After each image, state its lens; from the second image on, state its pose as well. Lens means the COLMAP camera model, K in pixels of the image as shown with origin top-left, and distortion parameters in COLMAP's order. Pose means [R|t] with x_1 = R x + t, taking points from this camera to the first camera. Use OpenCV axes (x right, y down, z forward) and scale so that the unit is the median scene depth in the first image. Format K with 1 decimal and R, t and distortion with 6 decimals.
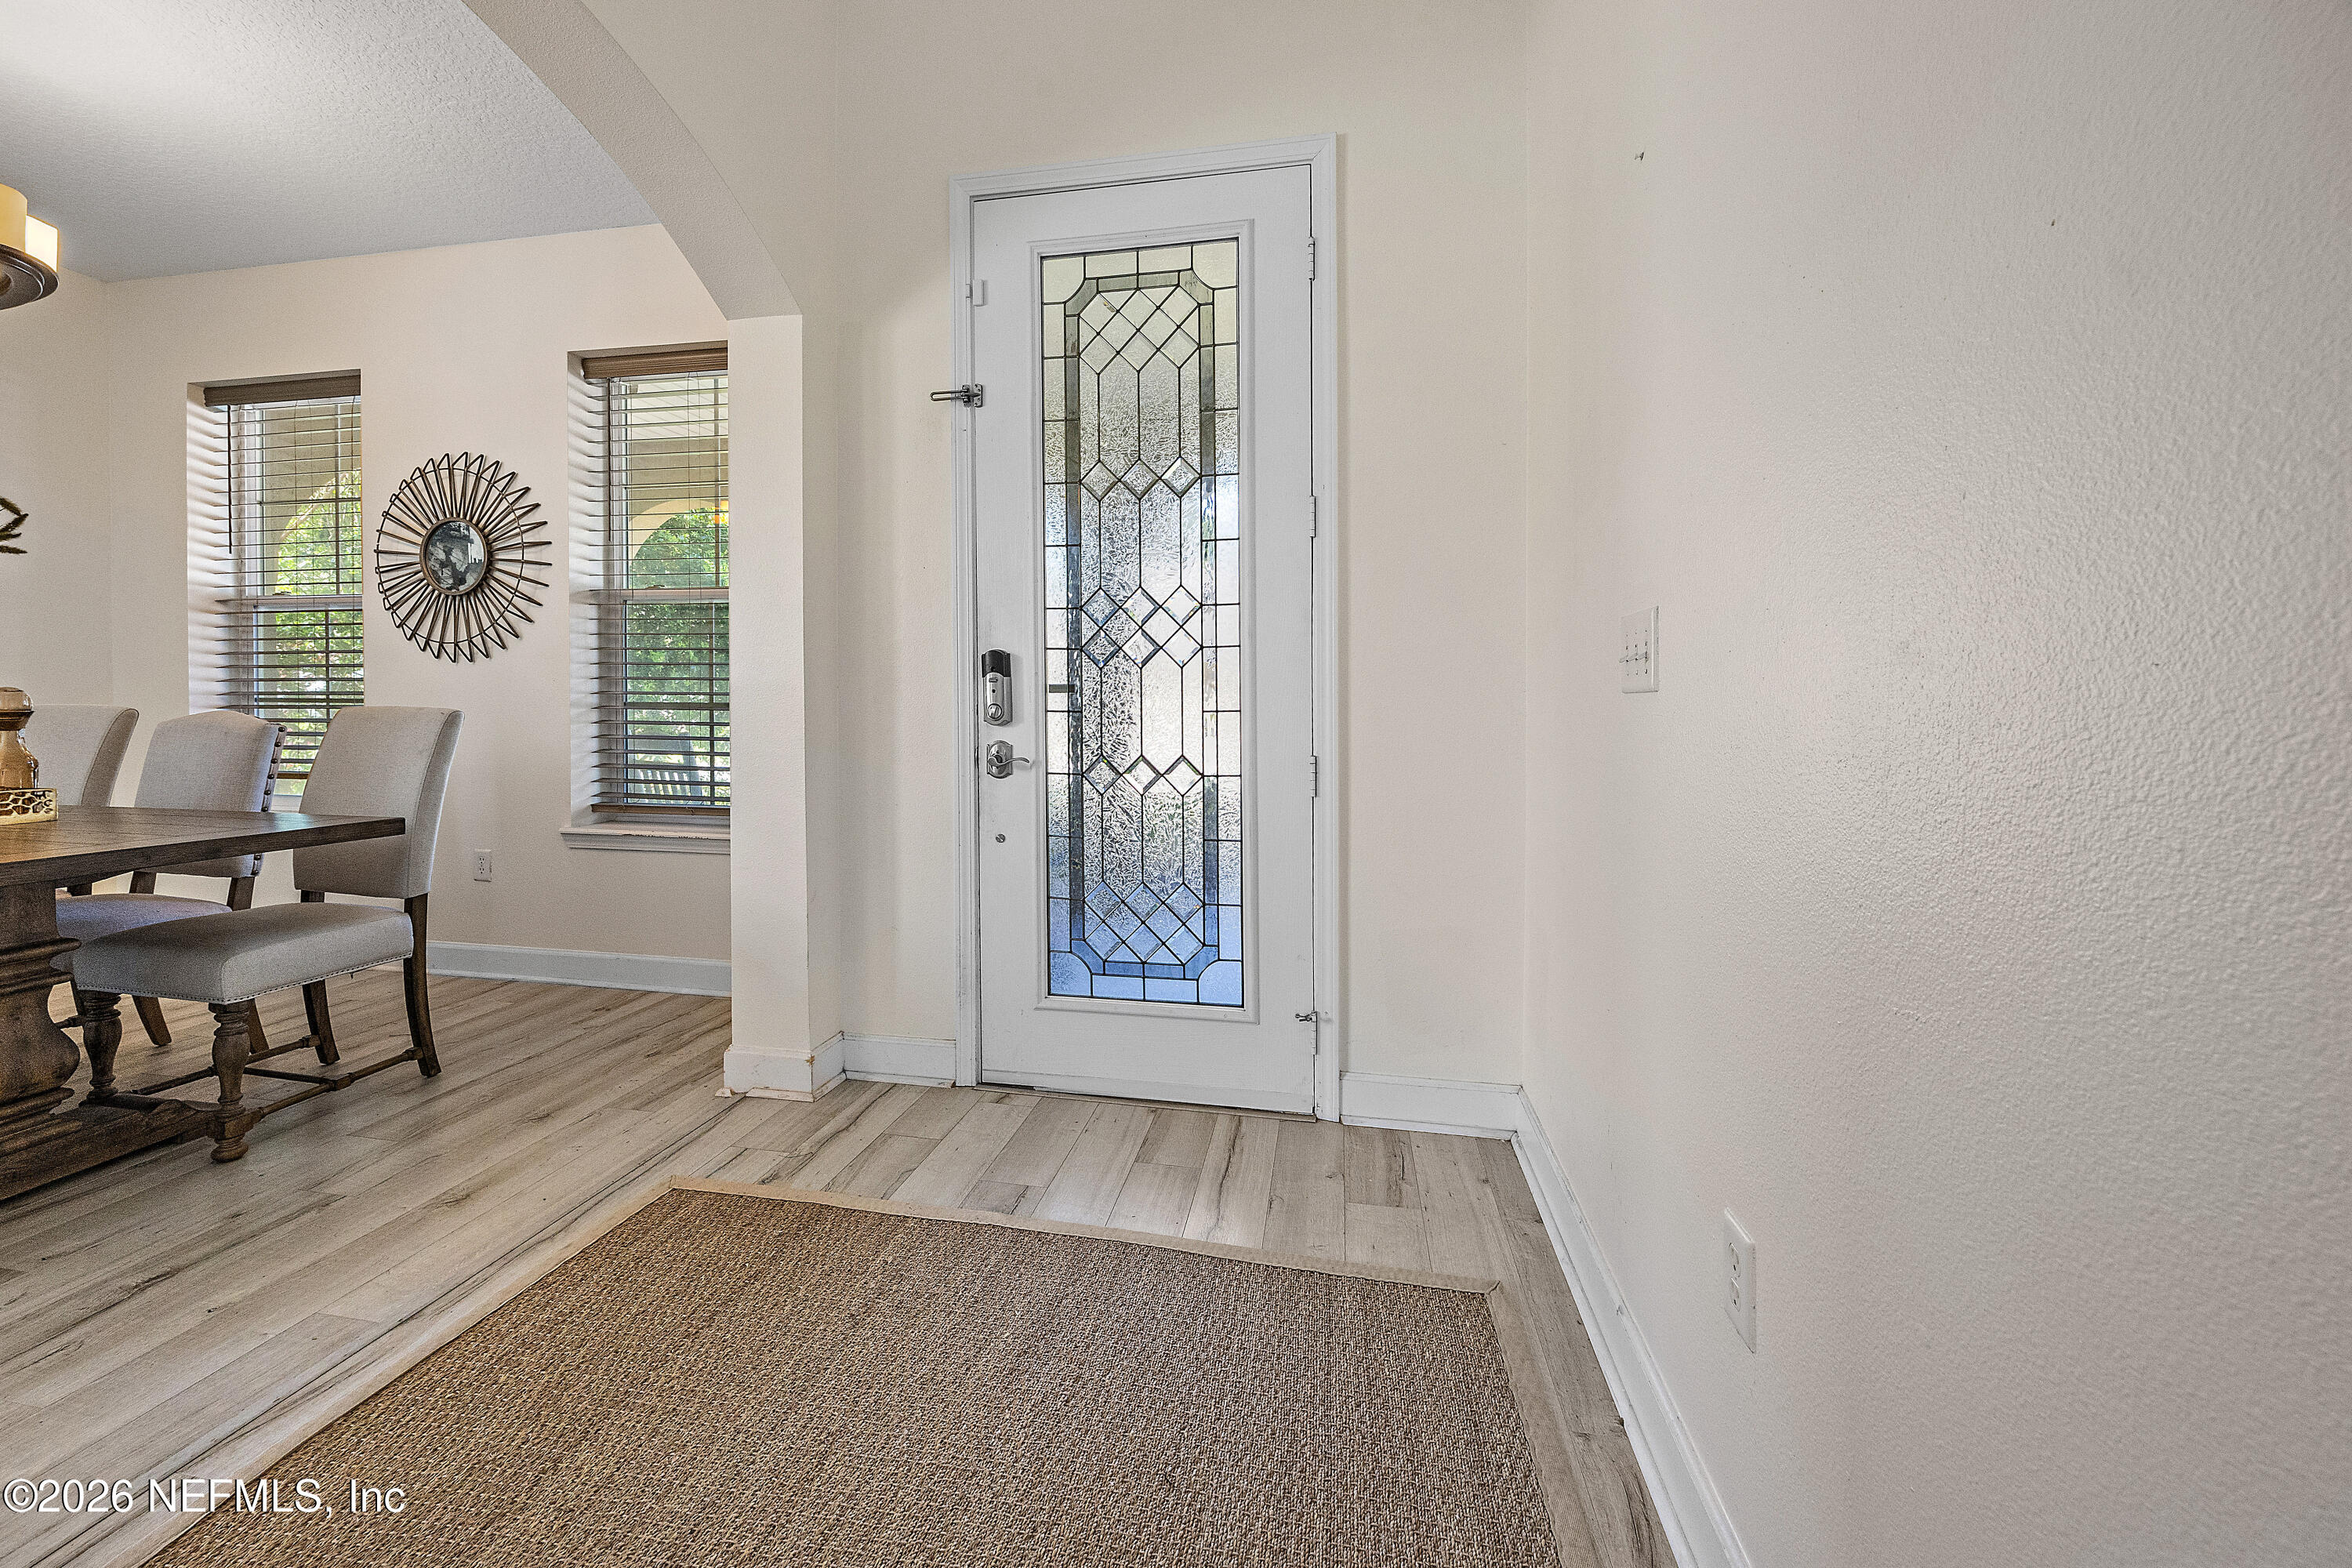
lens RADIAL K [[950.3, 0, 1154.3], [0, 950.3, 711.7], [0, 0, 1]] dist [0.003178, -0.000530]
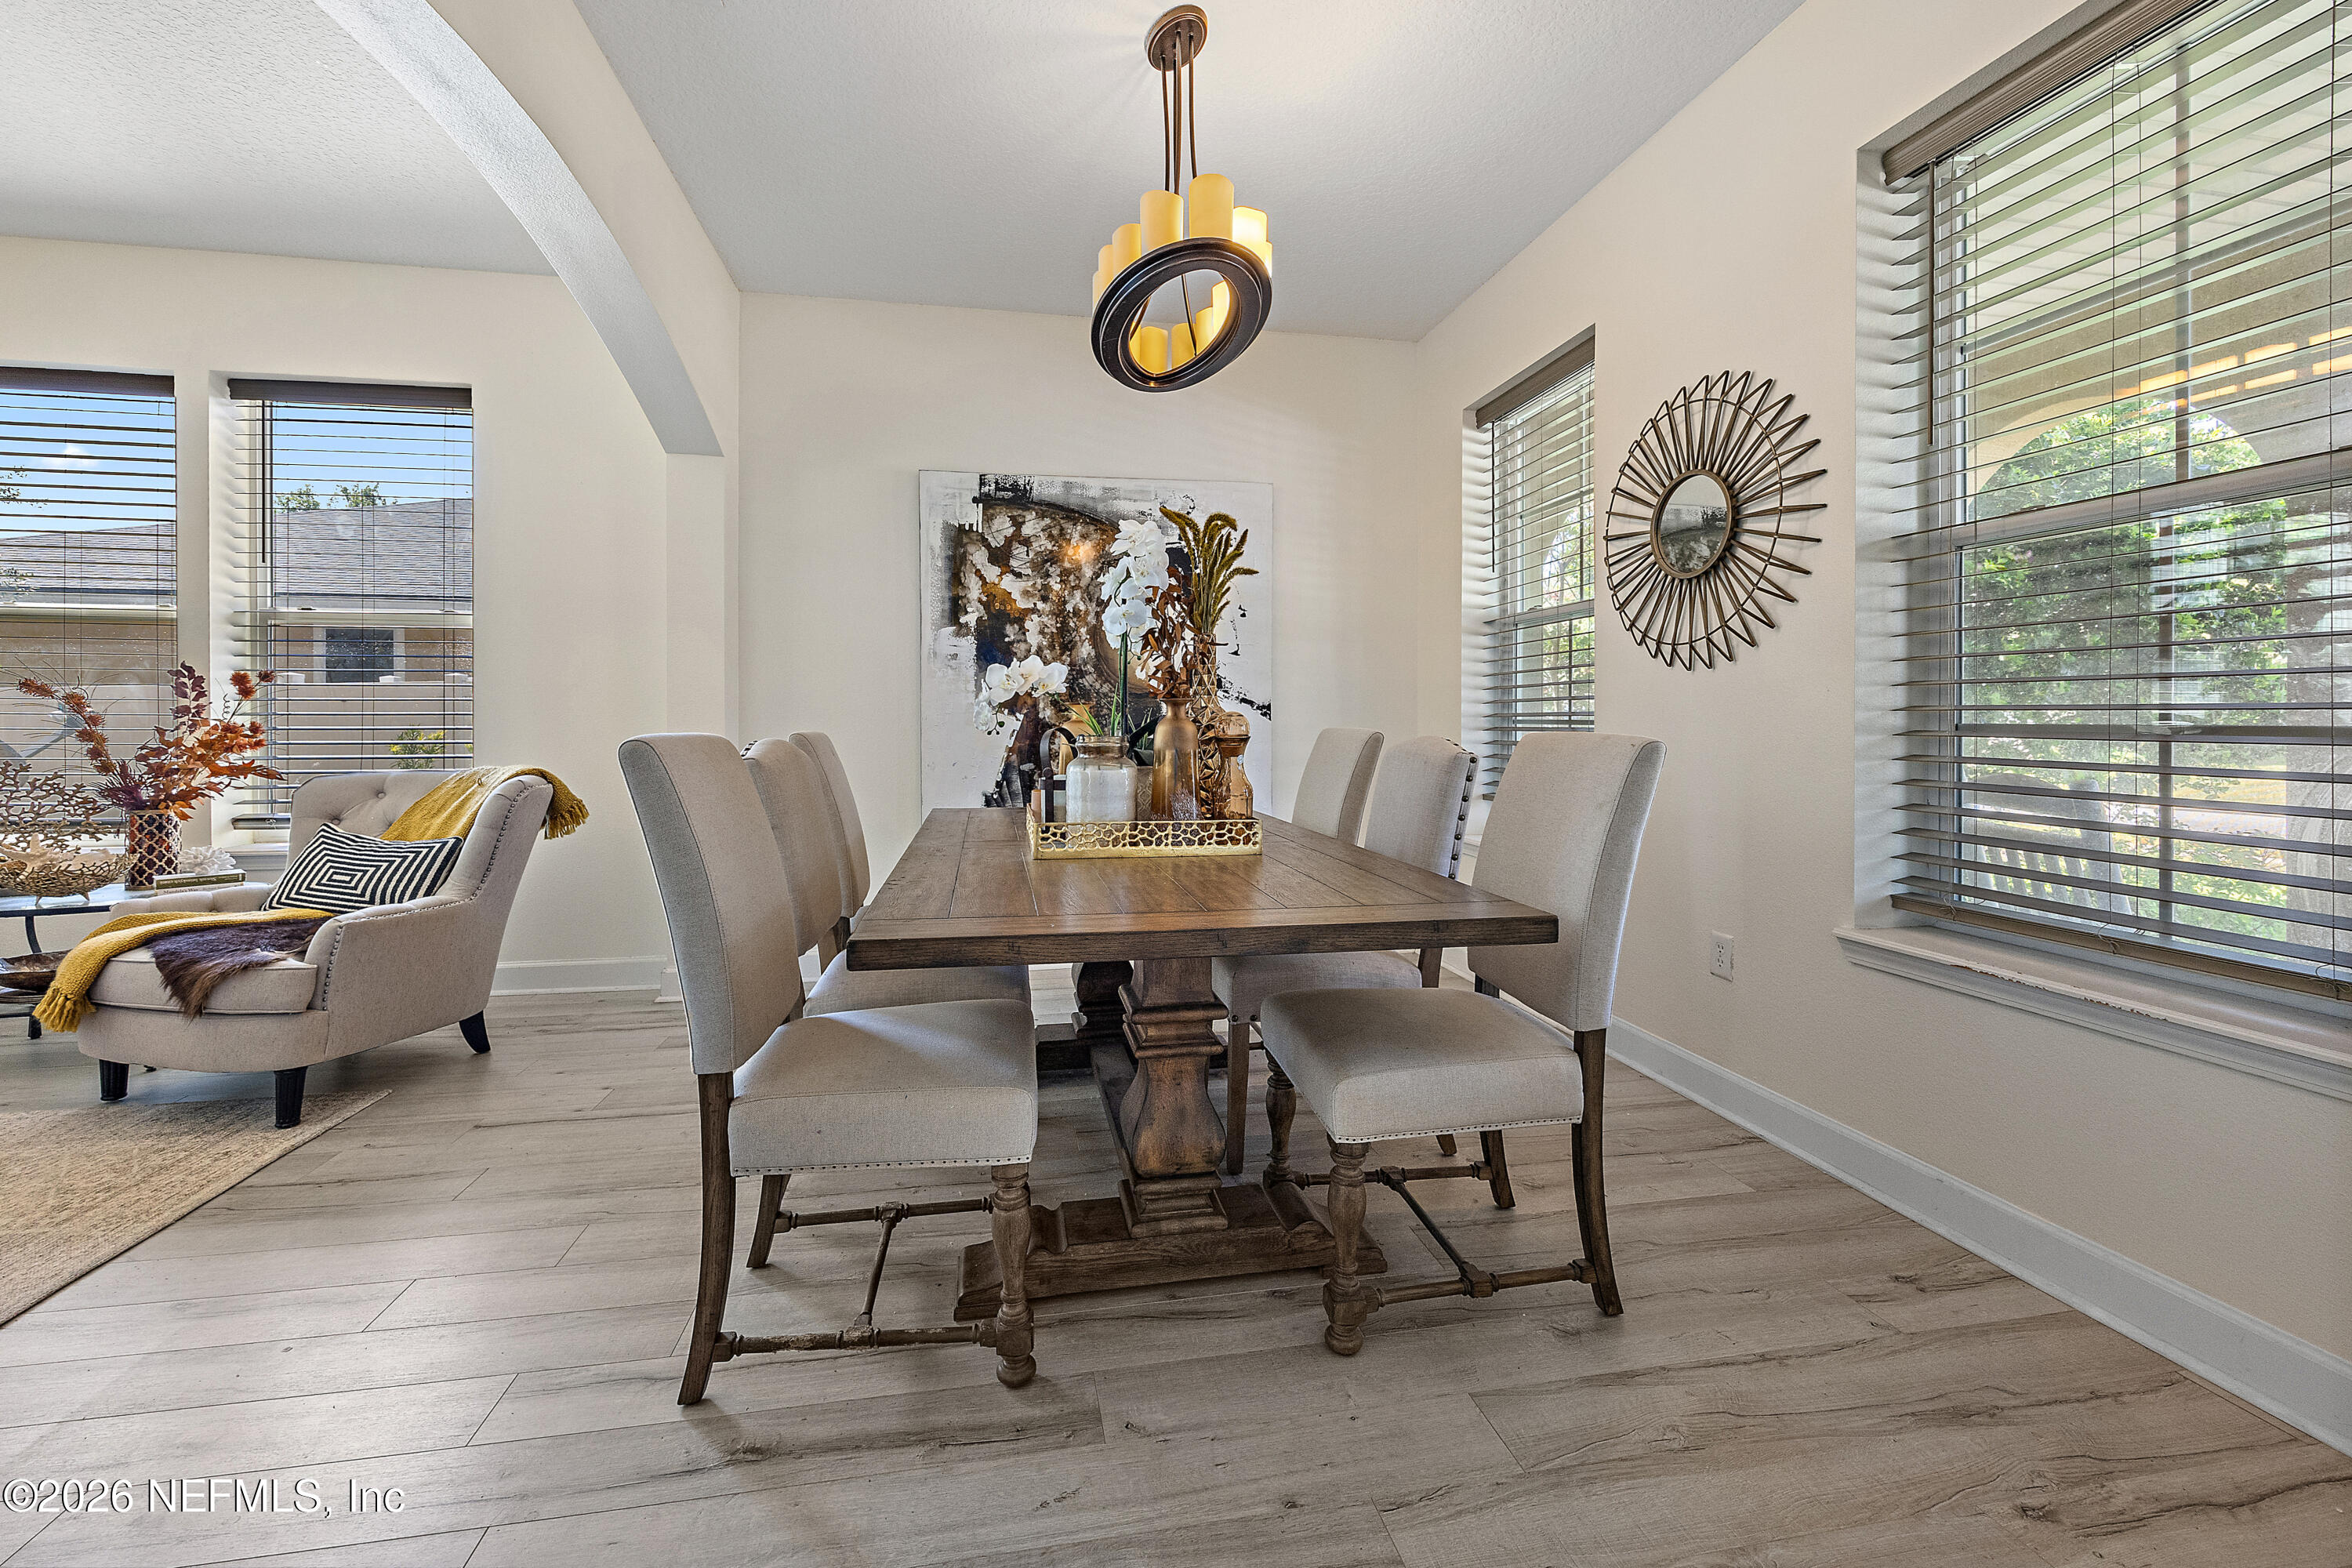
lens RADIAL K [[950.3, 0, 1152.1], [0, 950.3, 732.5], [0, 0, 1]] dist [0.003178, -0.000530]
pose [[0.364646, 0.008730, -0.931105, -0.205251], [-0.007508, 0.999951, 0.006435, -0.005640], [0.931116, 0.004645, 0.364694, 0.349925]]
